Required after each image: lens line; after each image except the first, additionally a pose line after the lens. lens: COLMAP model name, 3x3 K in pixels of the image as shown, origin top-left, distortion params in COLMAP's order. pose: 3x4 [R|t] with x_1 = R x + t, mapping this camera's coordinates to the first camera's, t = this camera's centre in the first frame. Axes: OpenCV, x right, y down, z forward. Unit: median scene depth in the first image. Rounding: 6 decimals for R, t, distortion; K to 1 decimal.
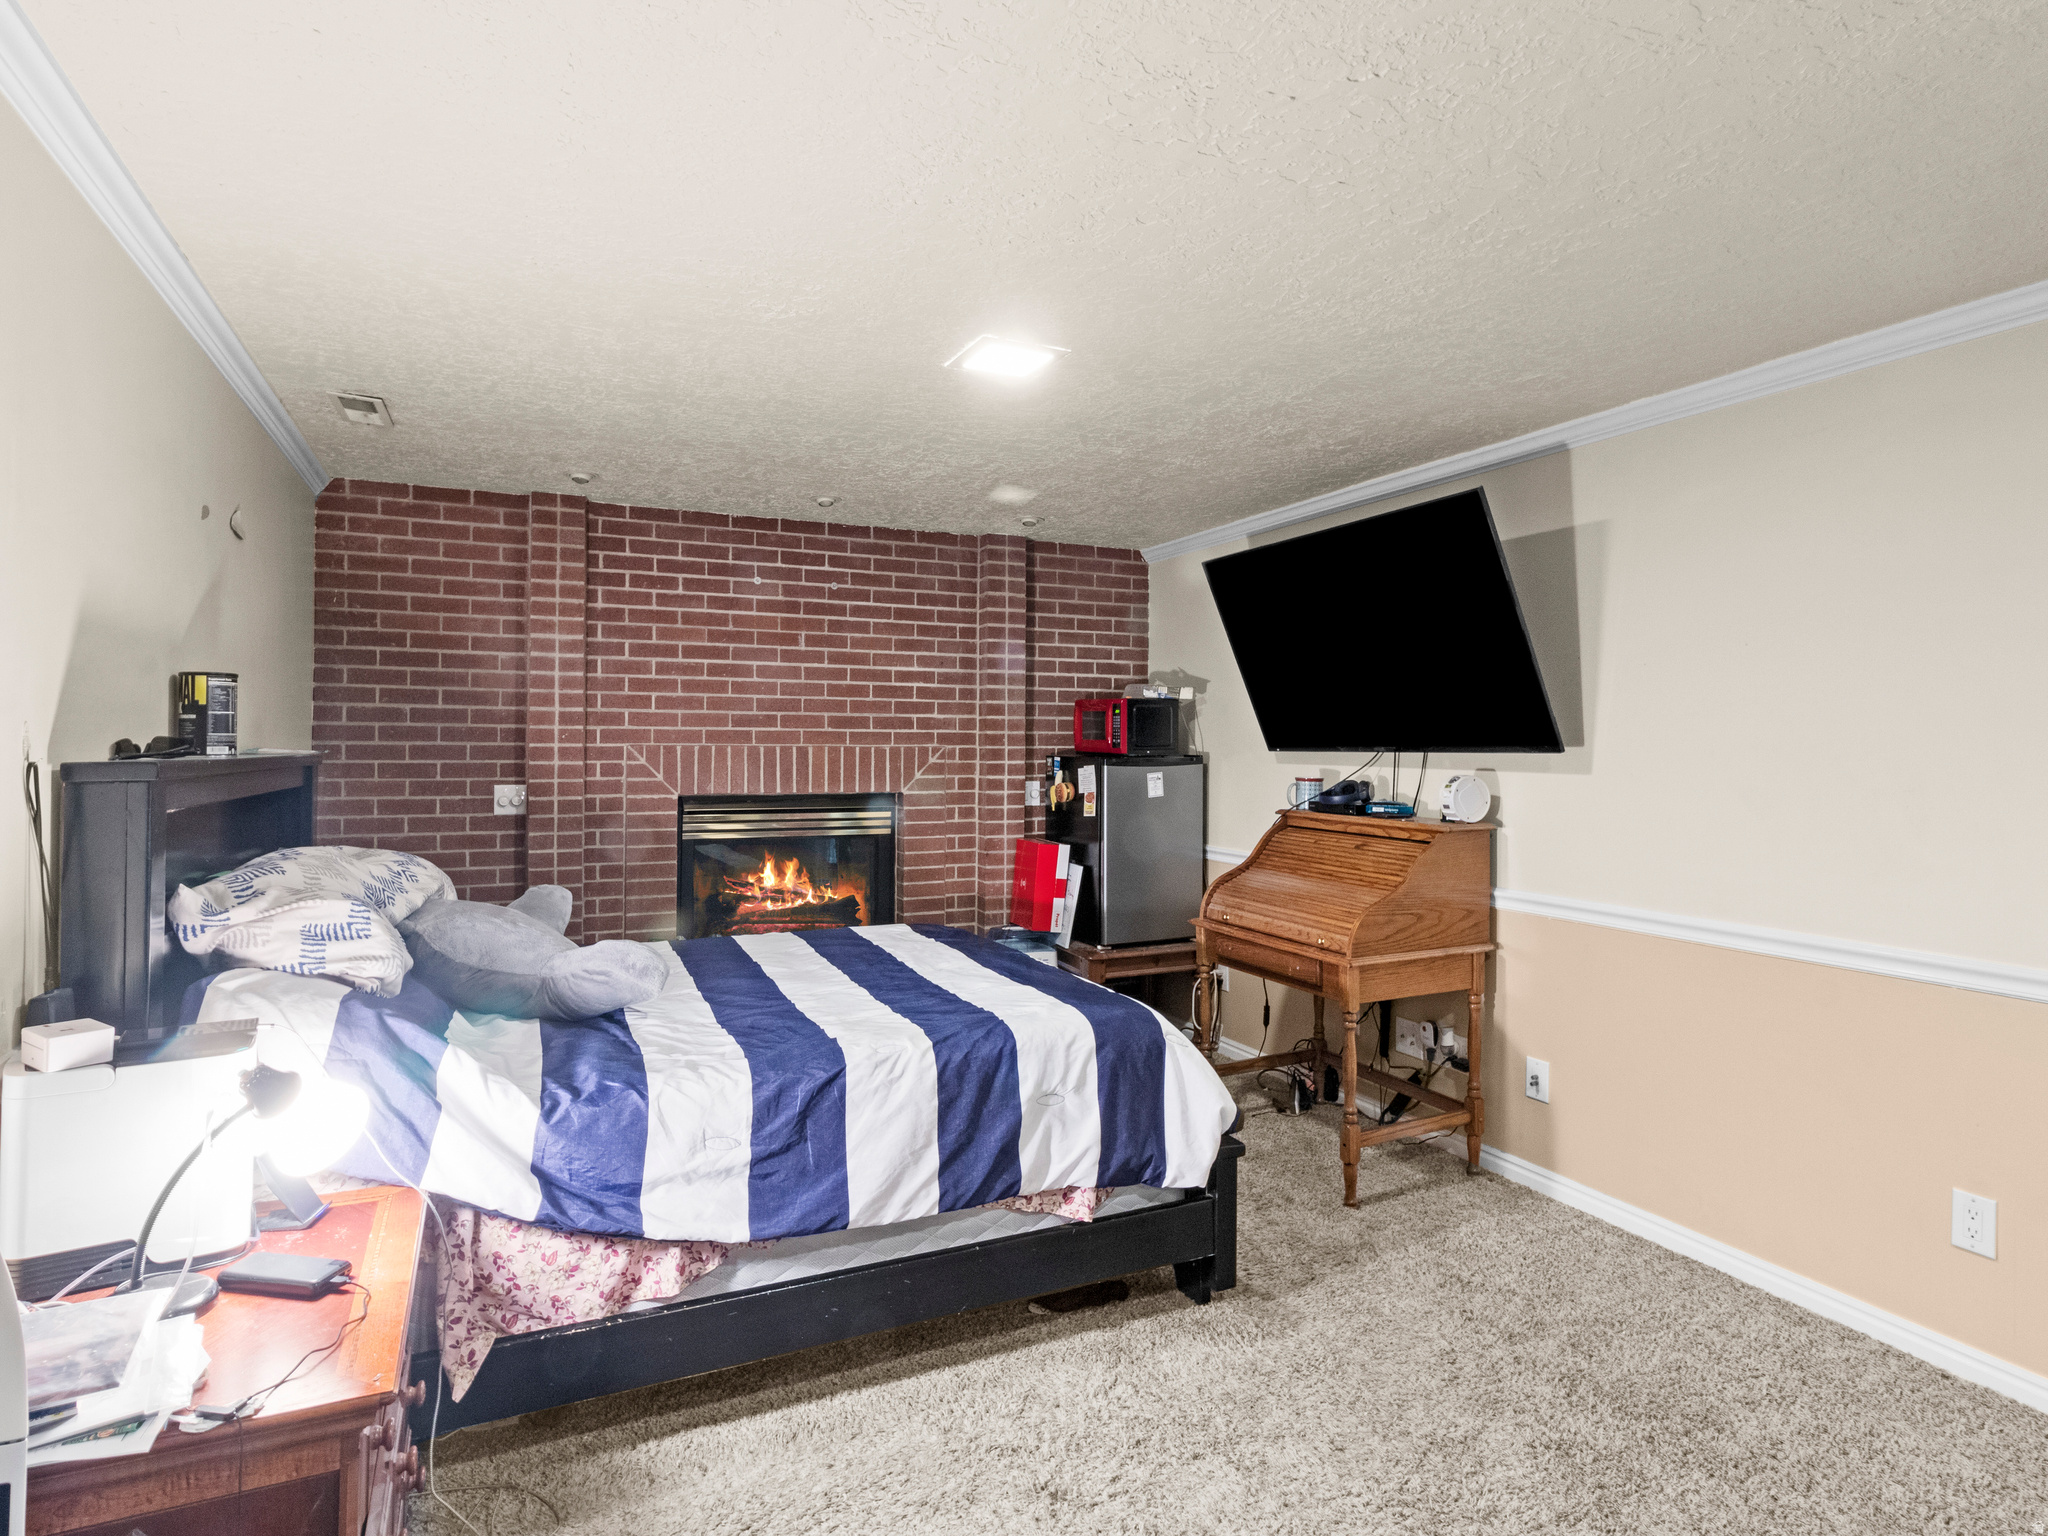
lens RADIAL K [[1087.6, 0, 1013.9], [0, 1087.6, 761.9], [0, 0, 1]] dist [0.003224, 0.000579]
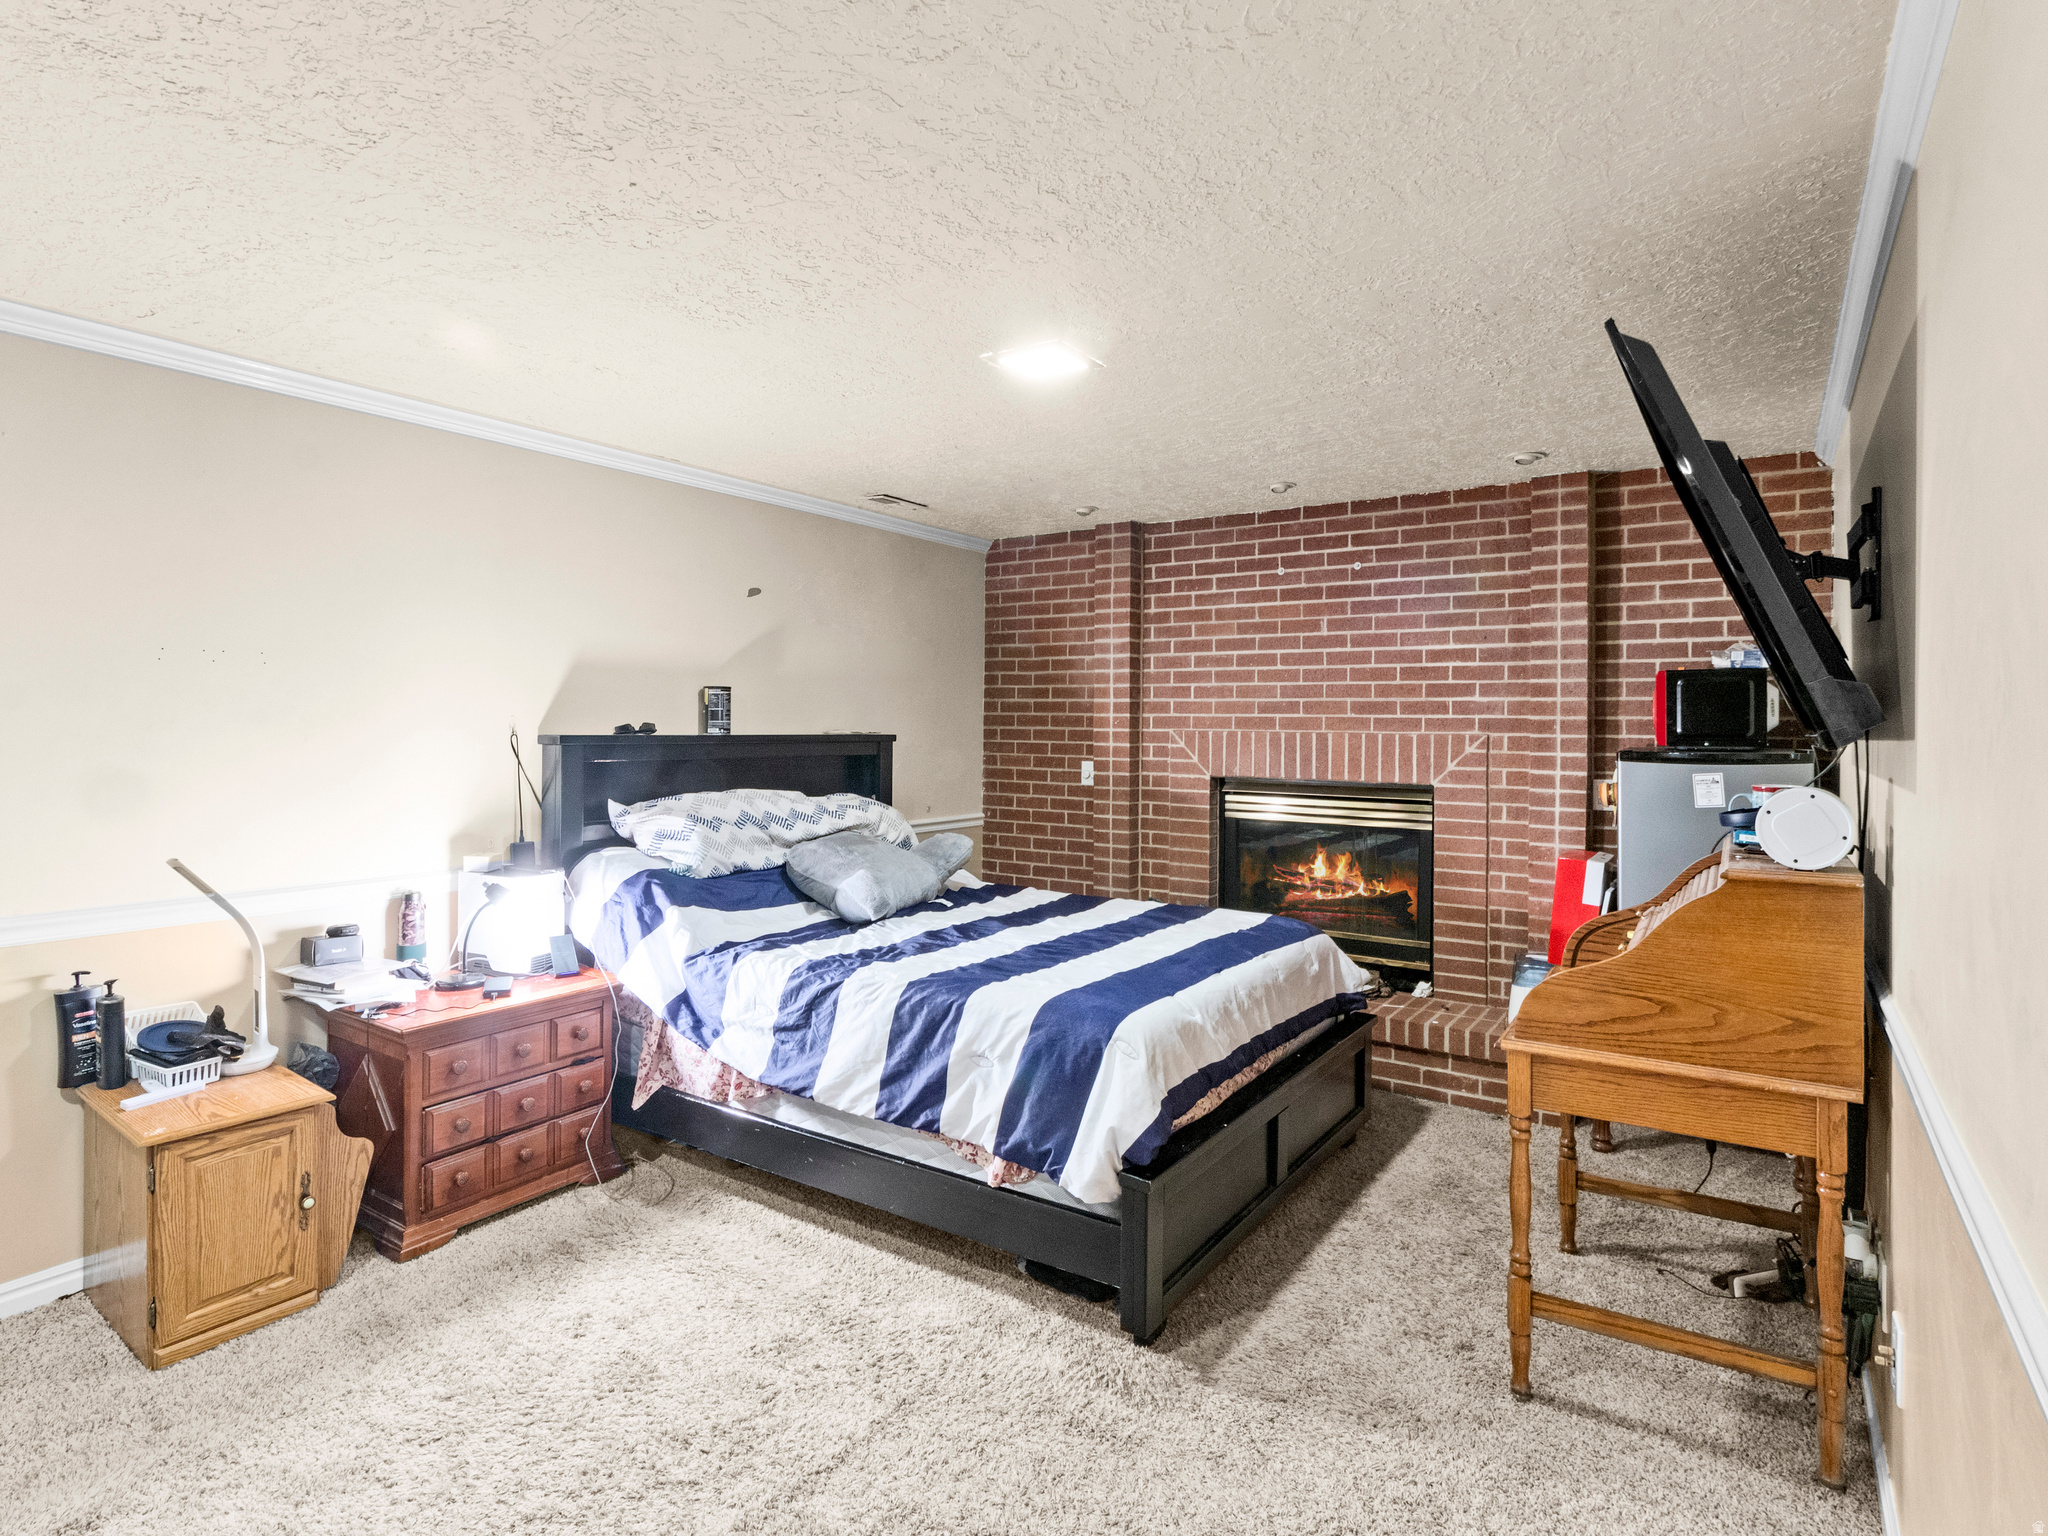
lens RADIAL K [[1090.4, 0, 1024.9], [0, 1090.4, 752.1], [0, 0, 1]] dist [-0.003199, -0.000039]
pose [[0.521819, 0.022282, -0.852765, 0.523630], [-0.020046, 0.999703, 0.013855, -0.005076], [0.852821, 0.009865, 0.522111, 0.257710]]
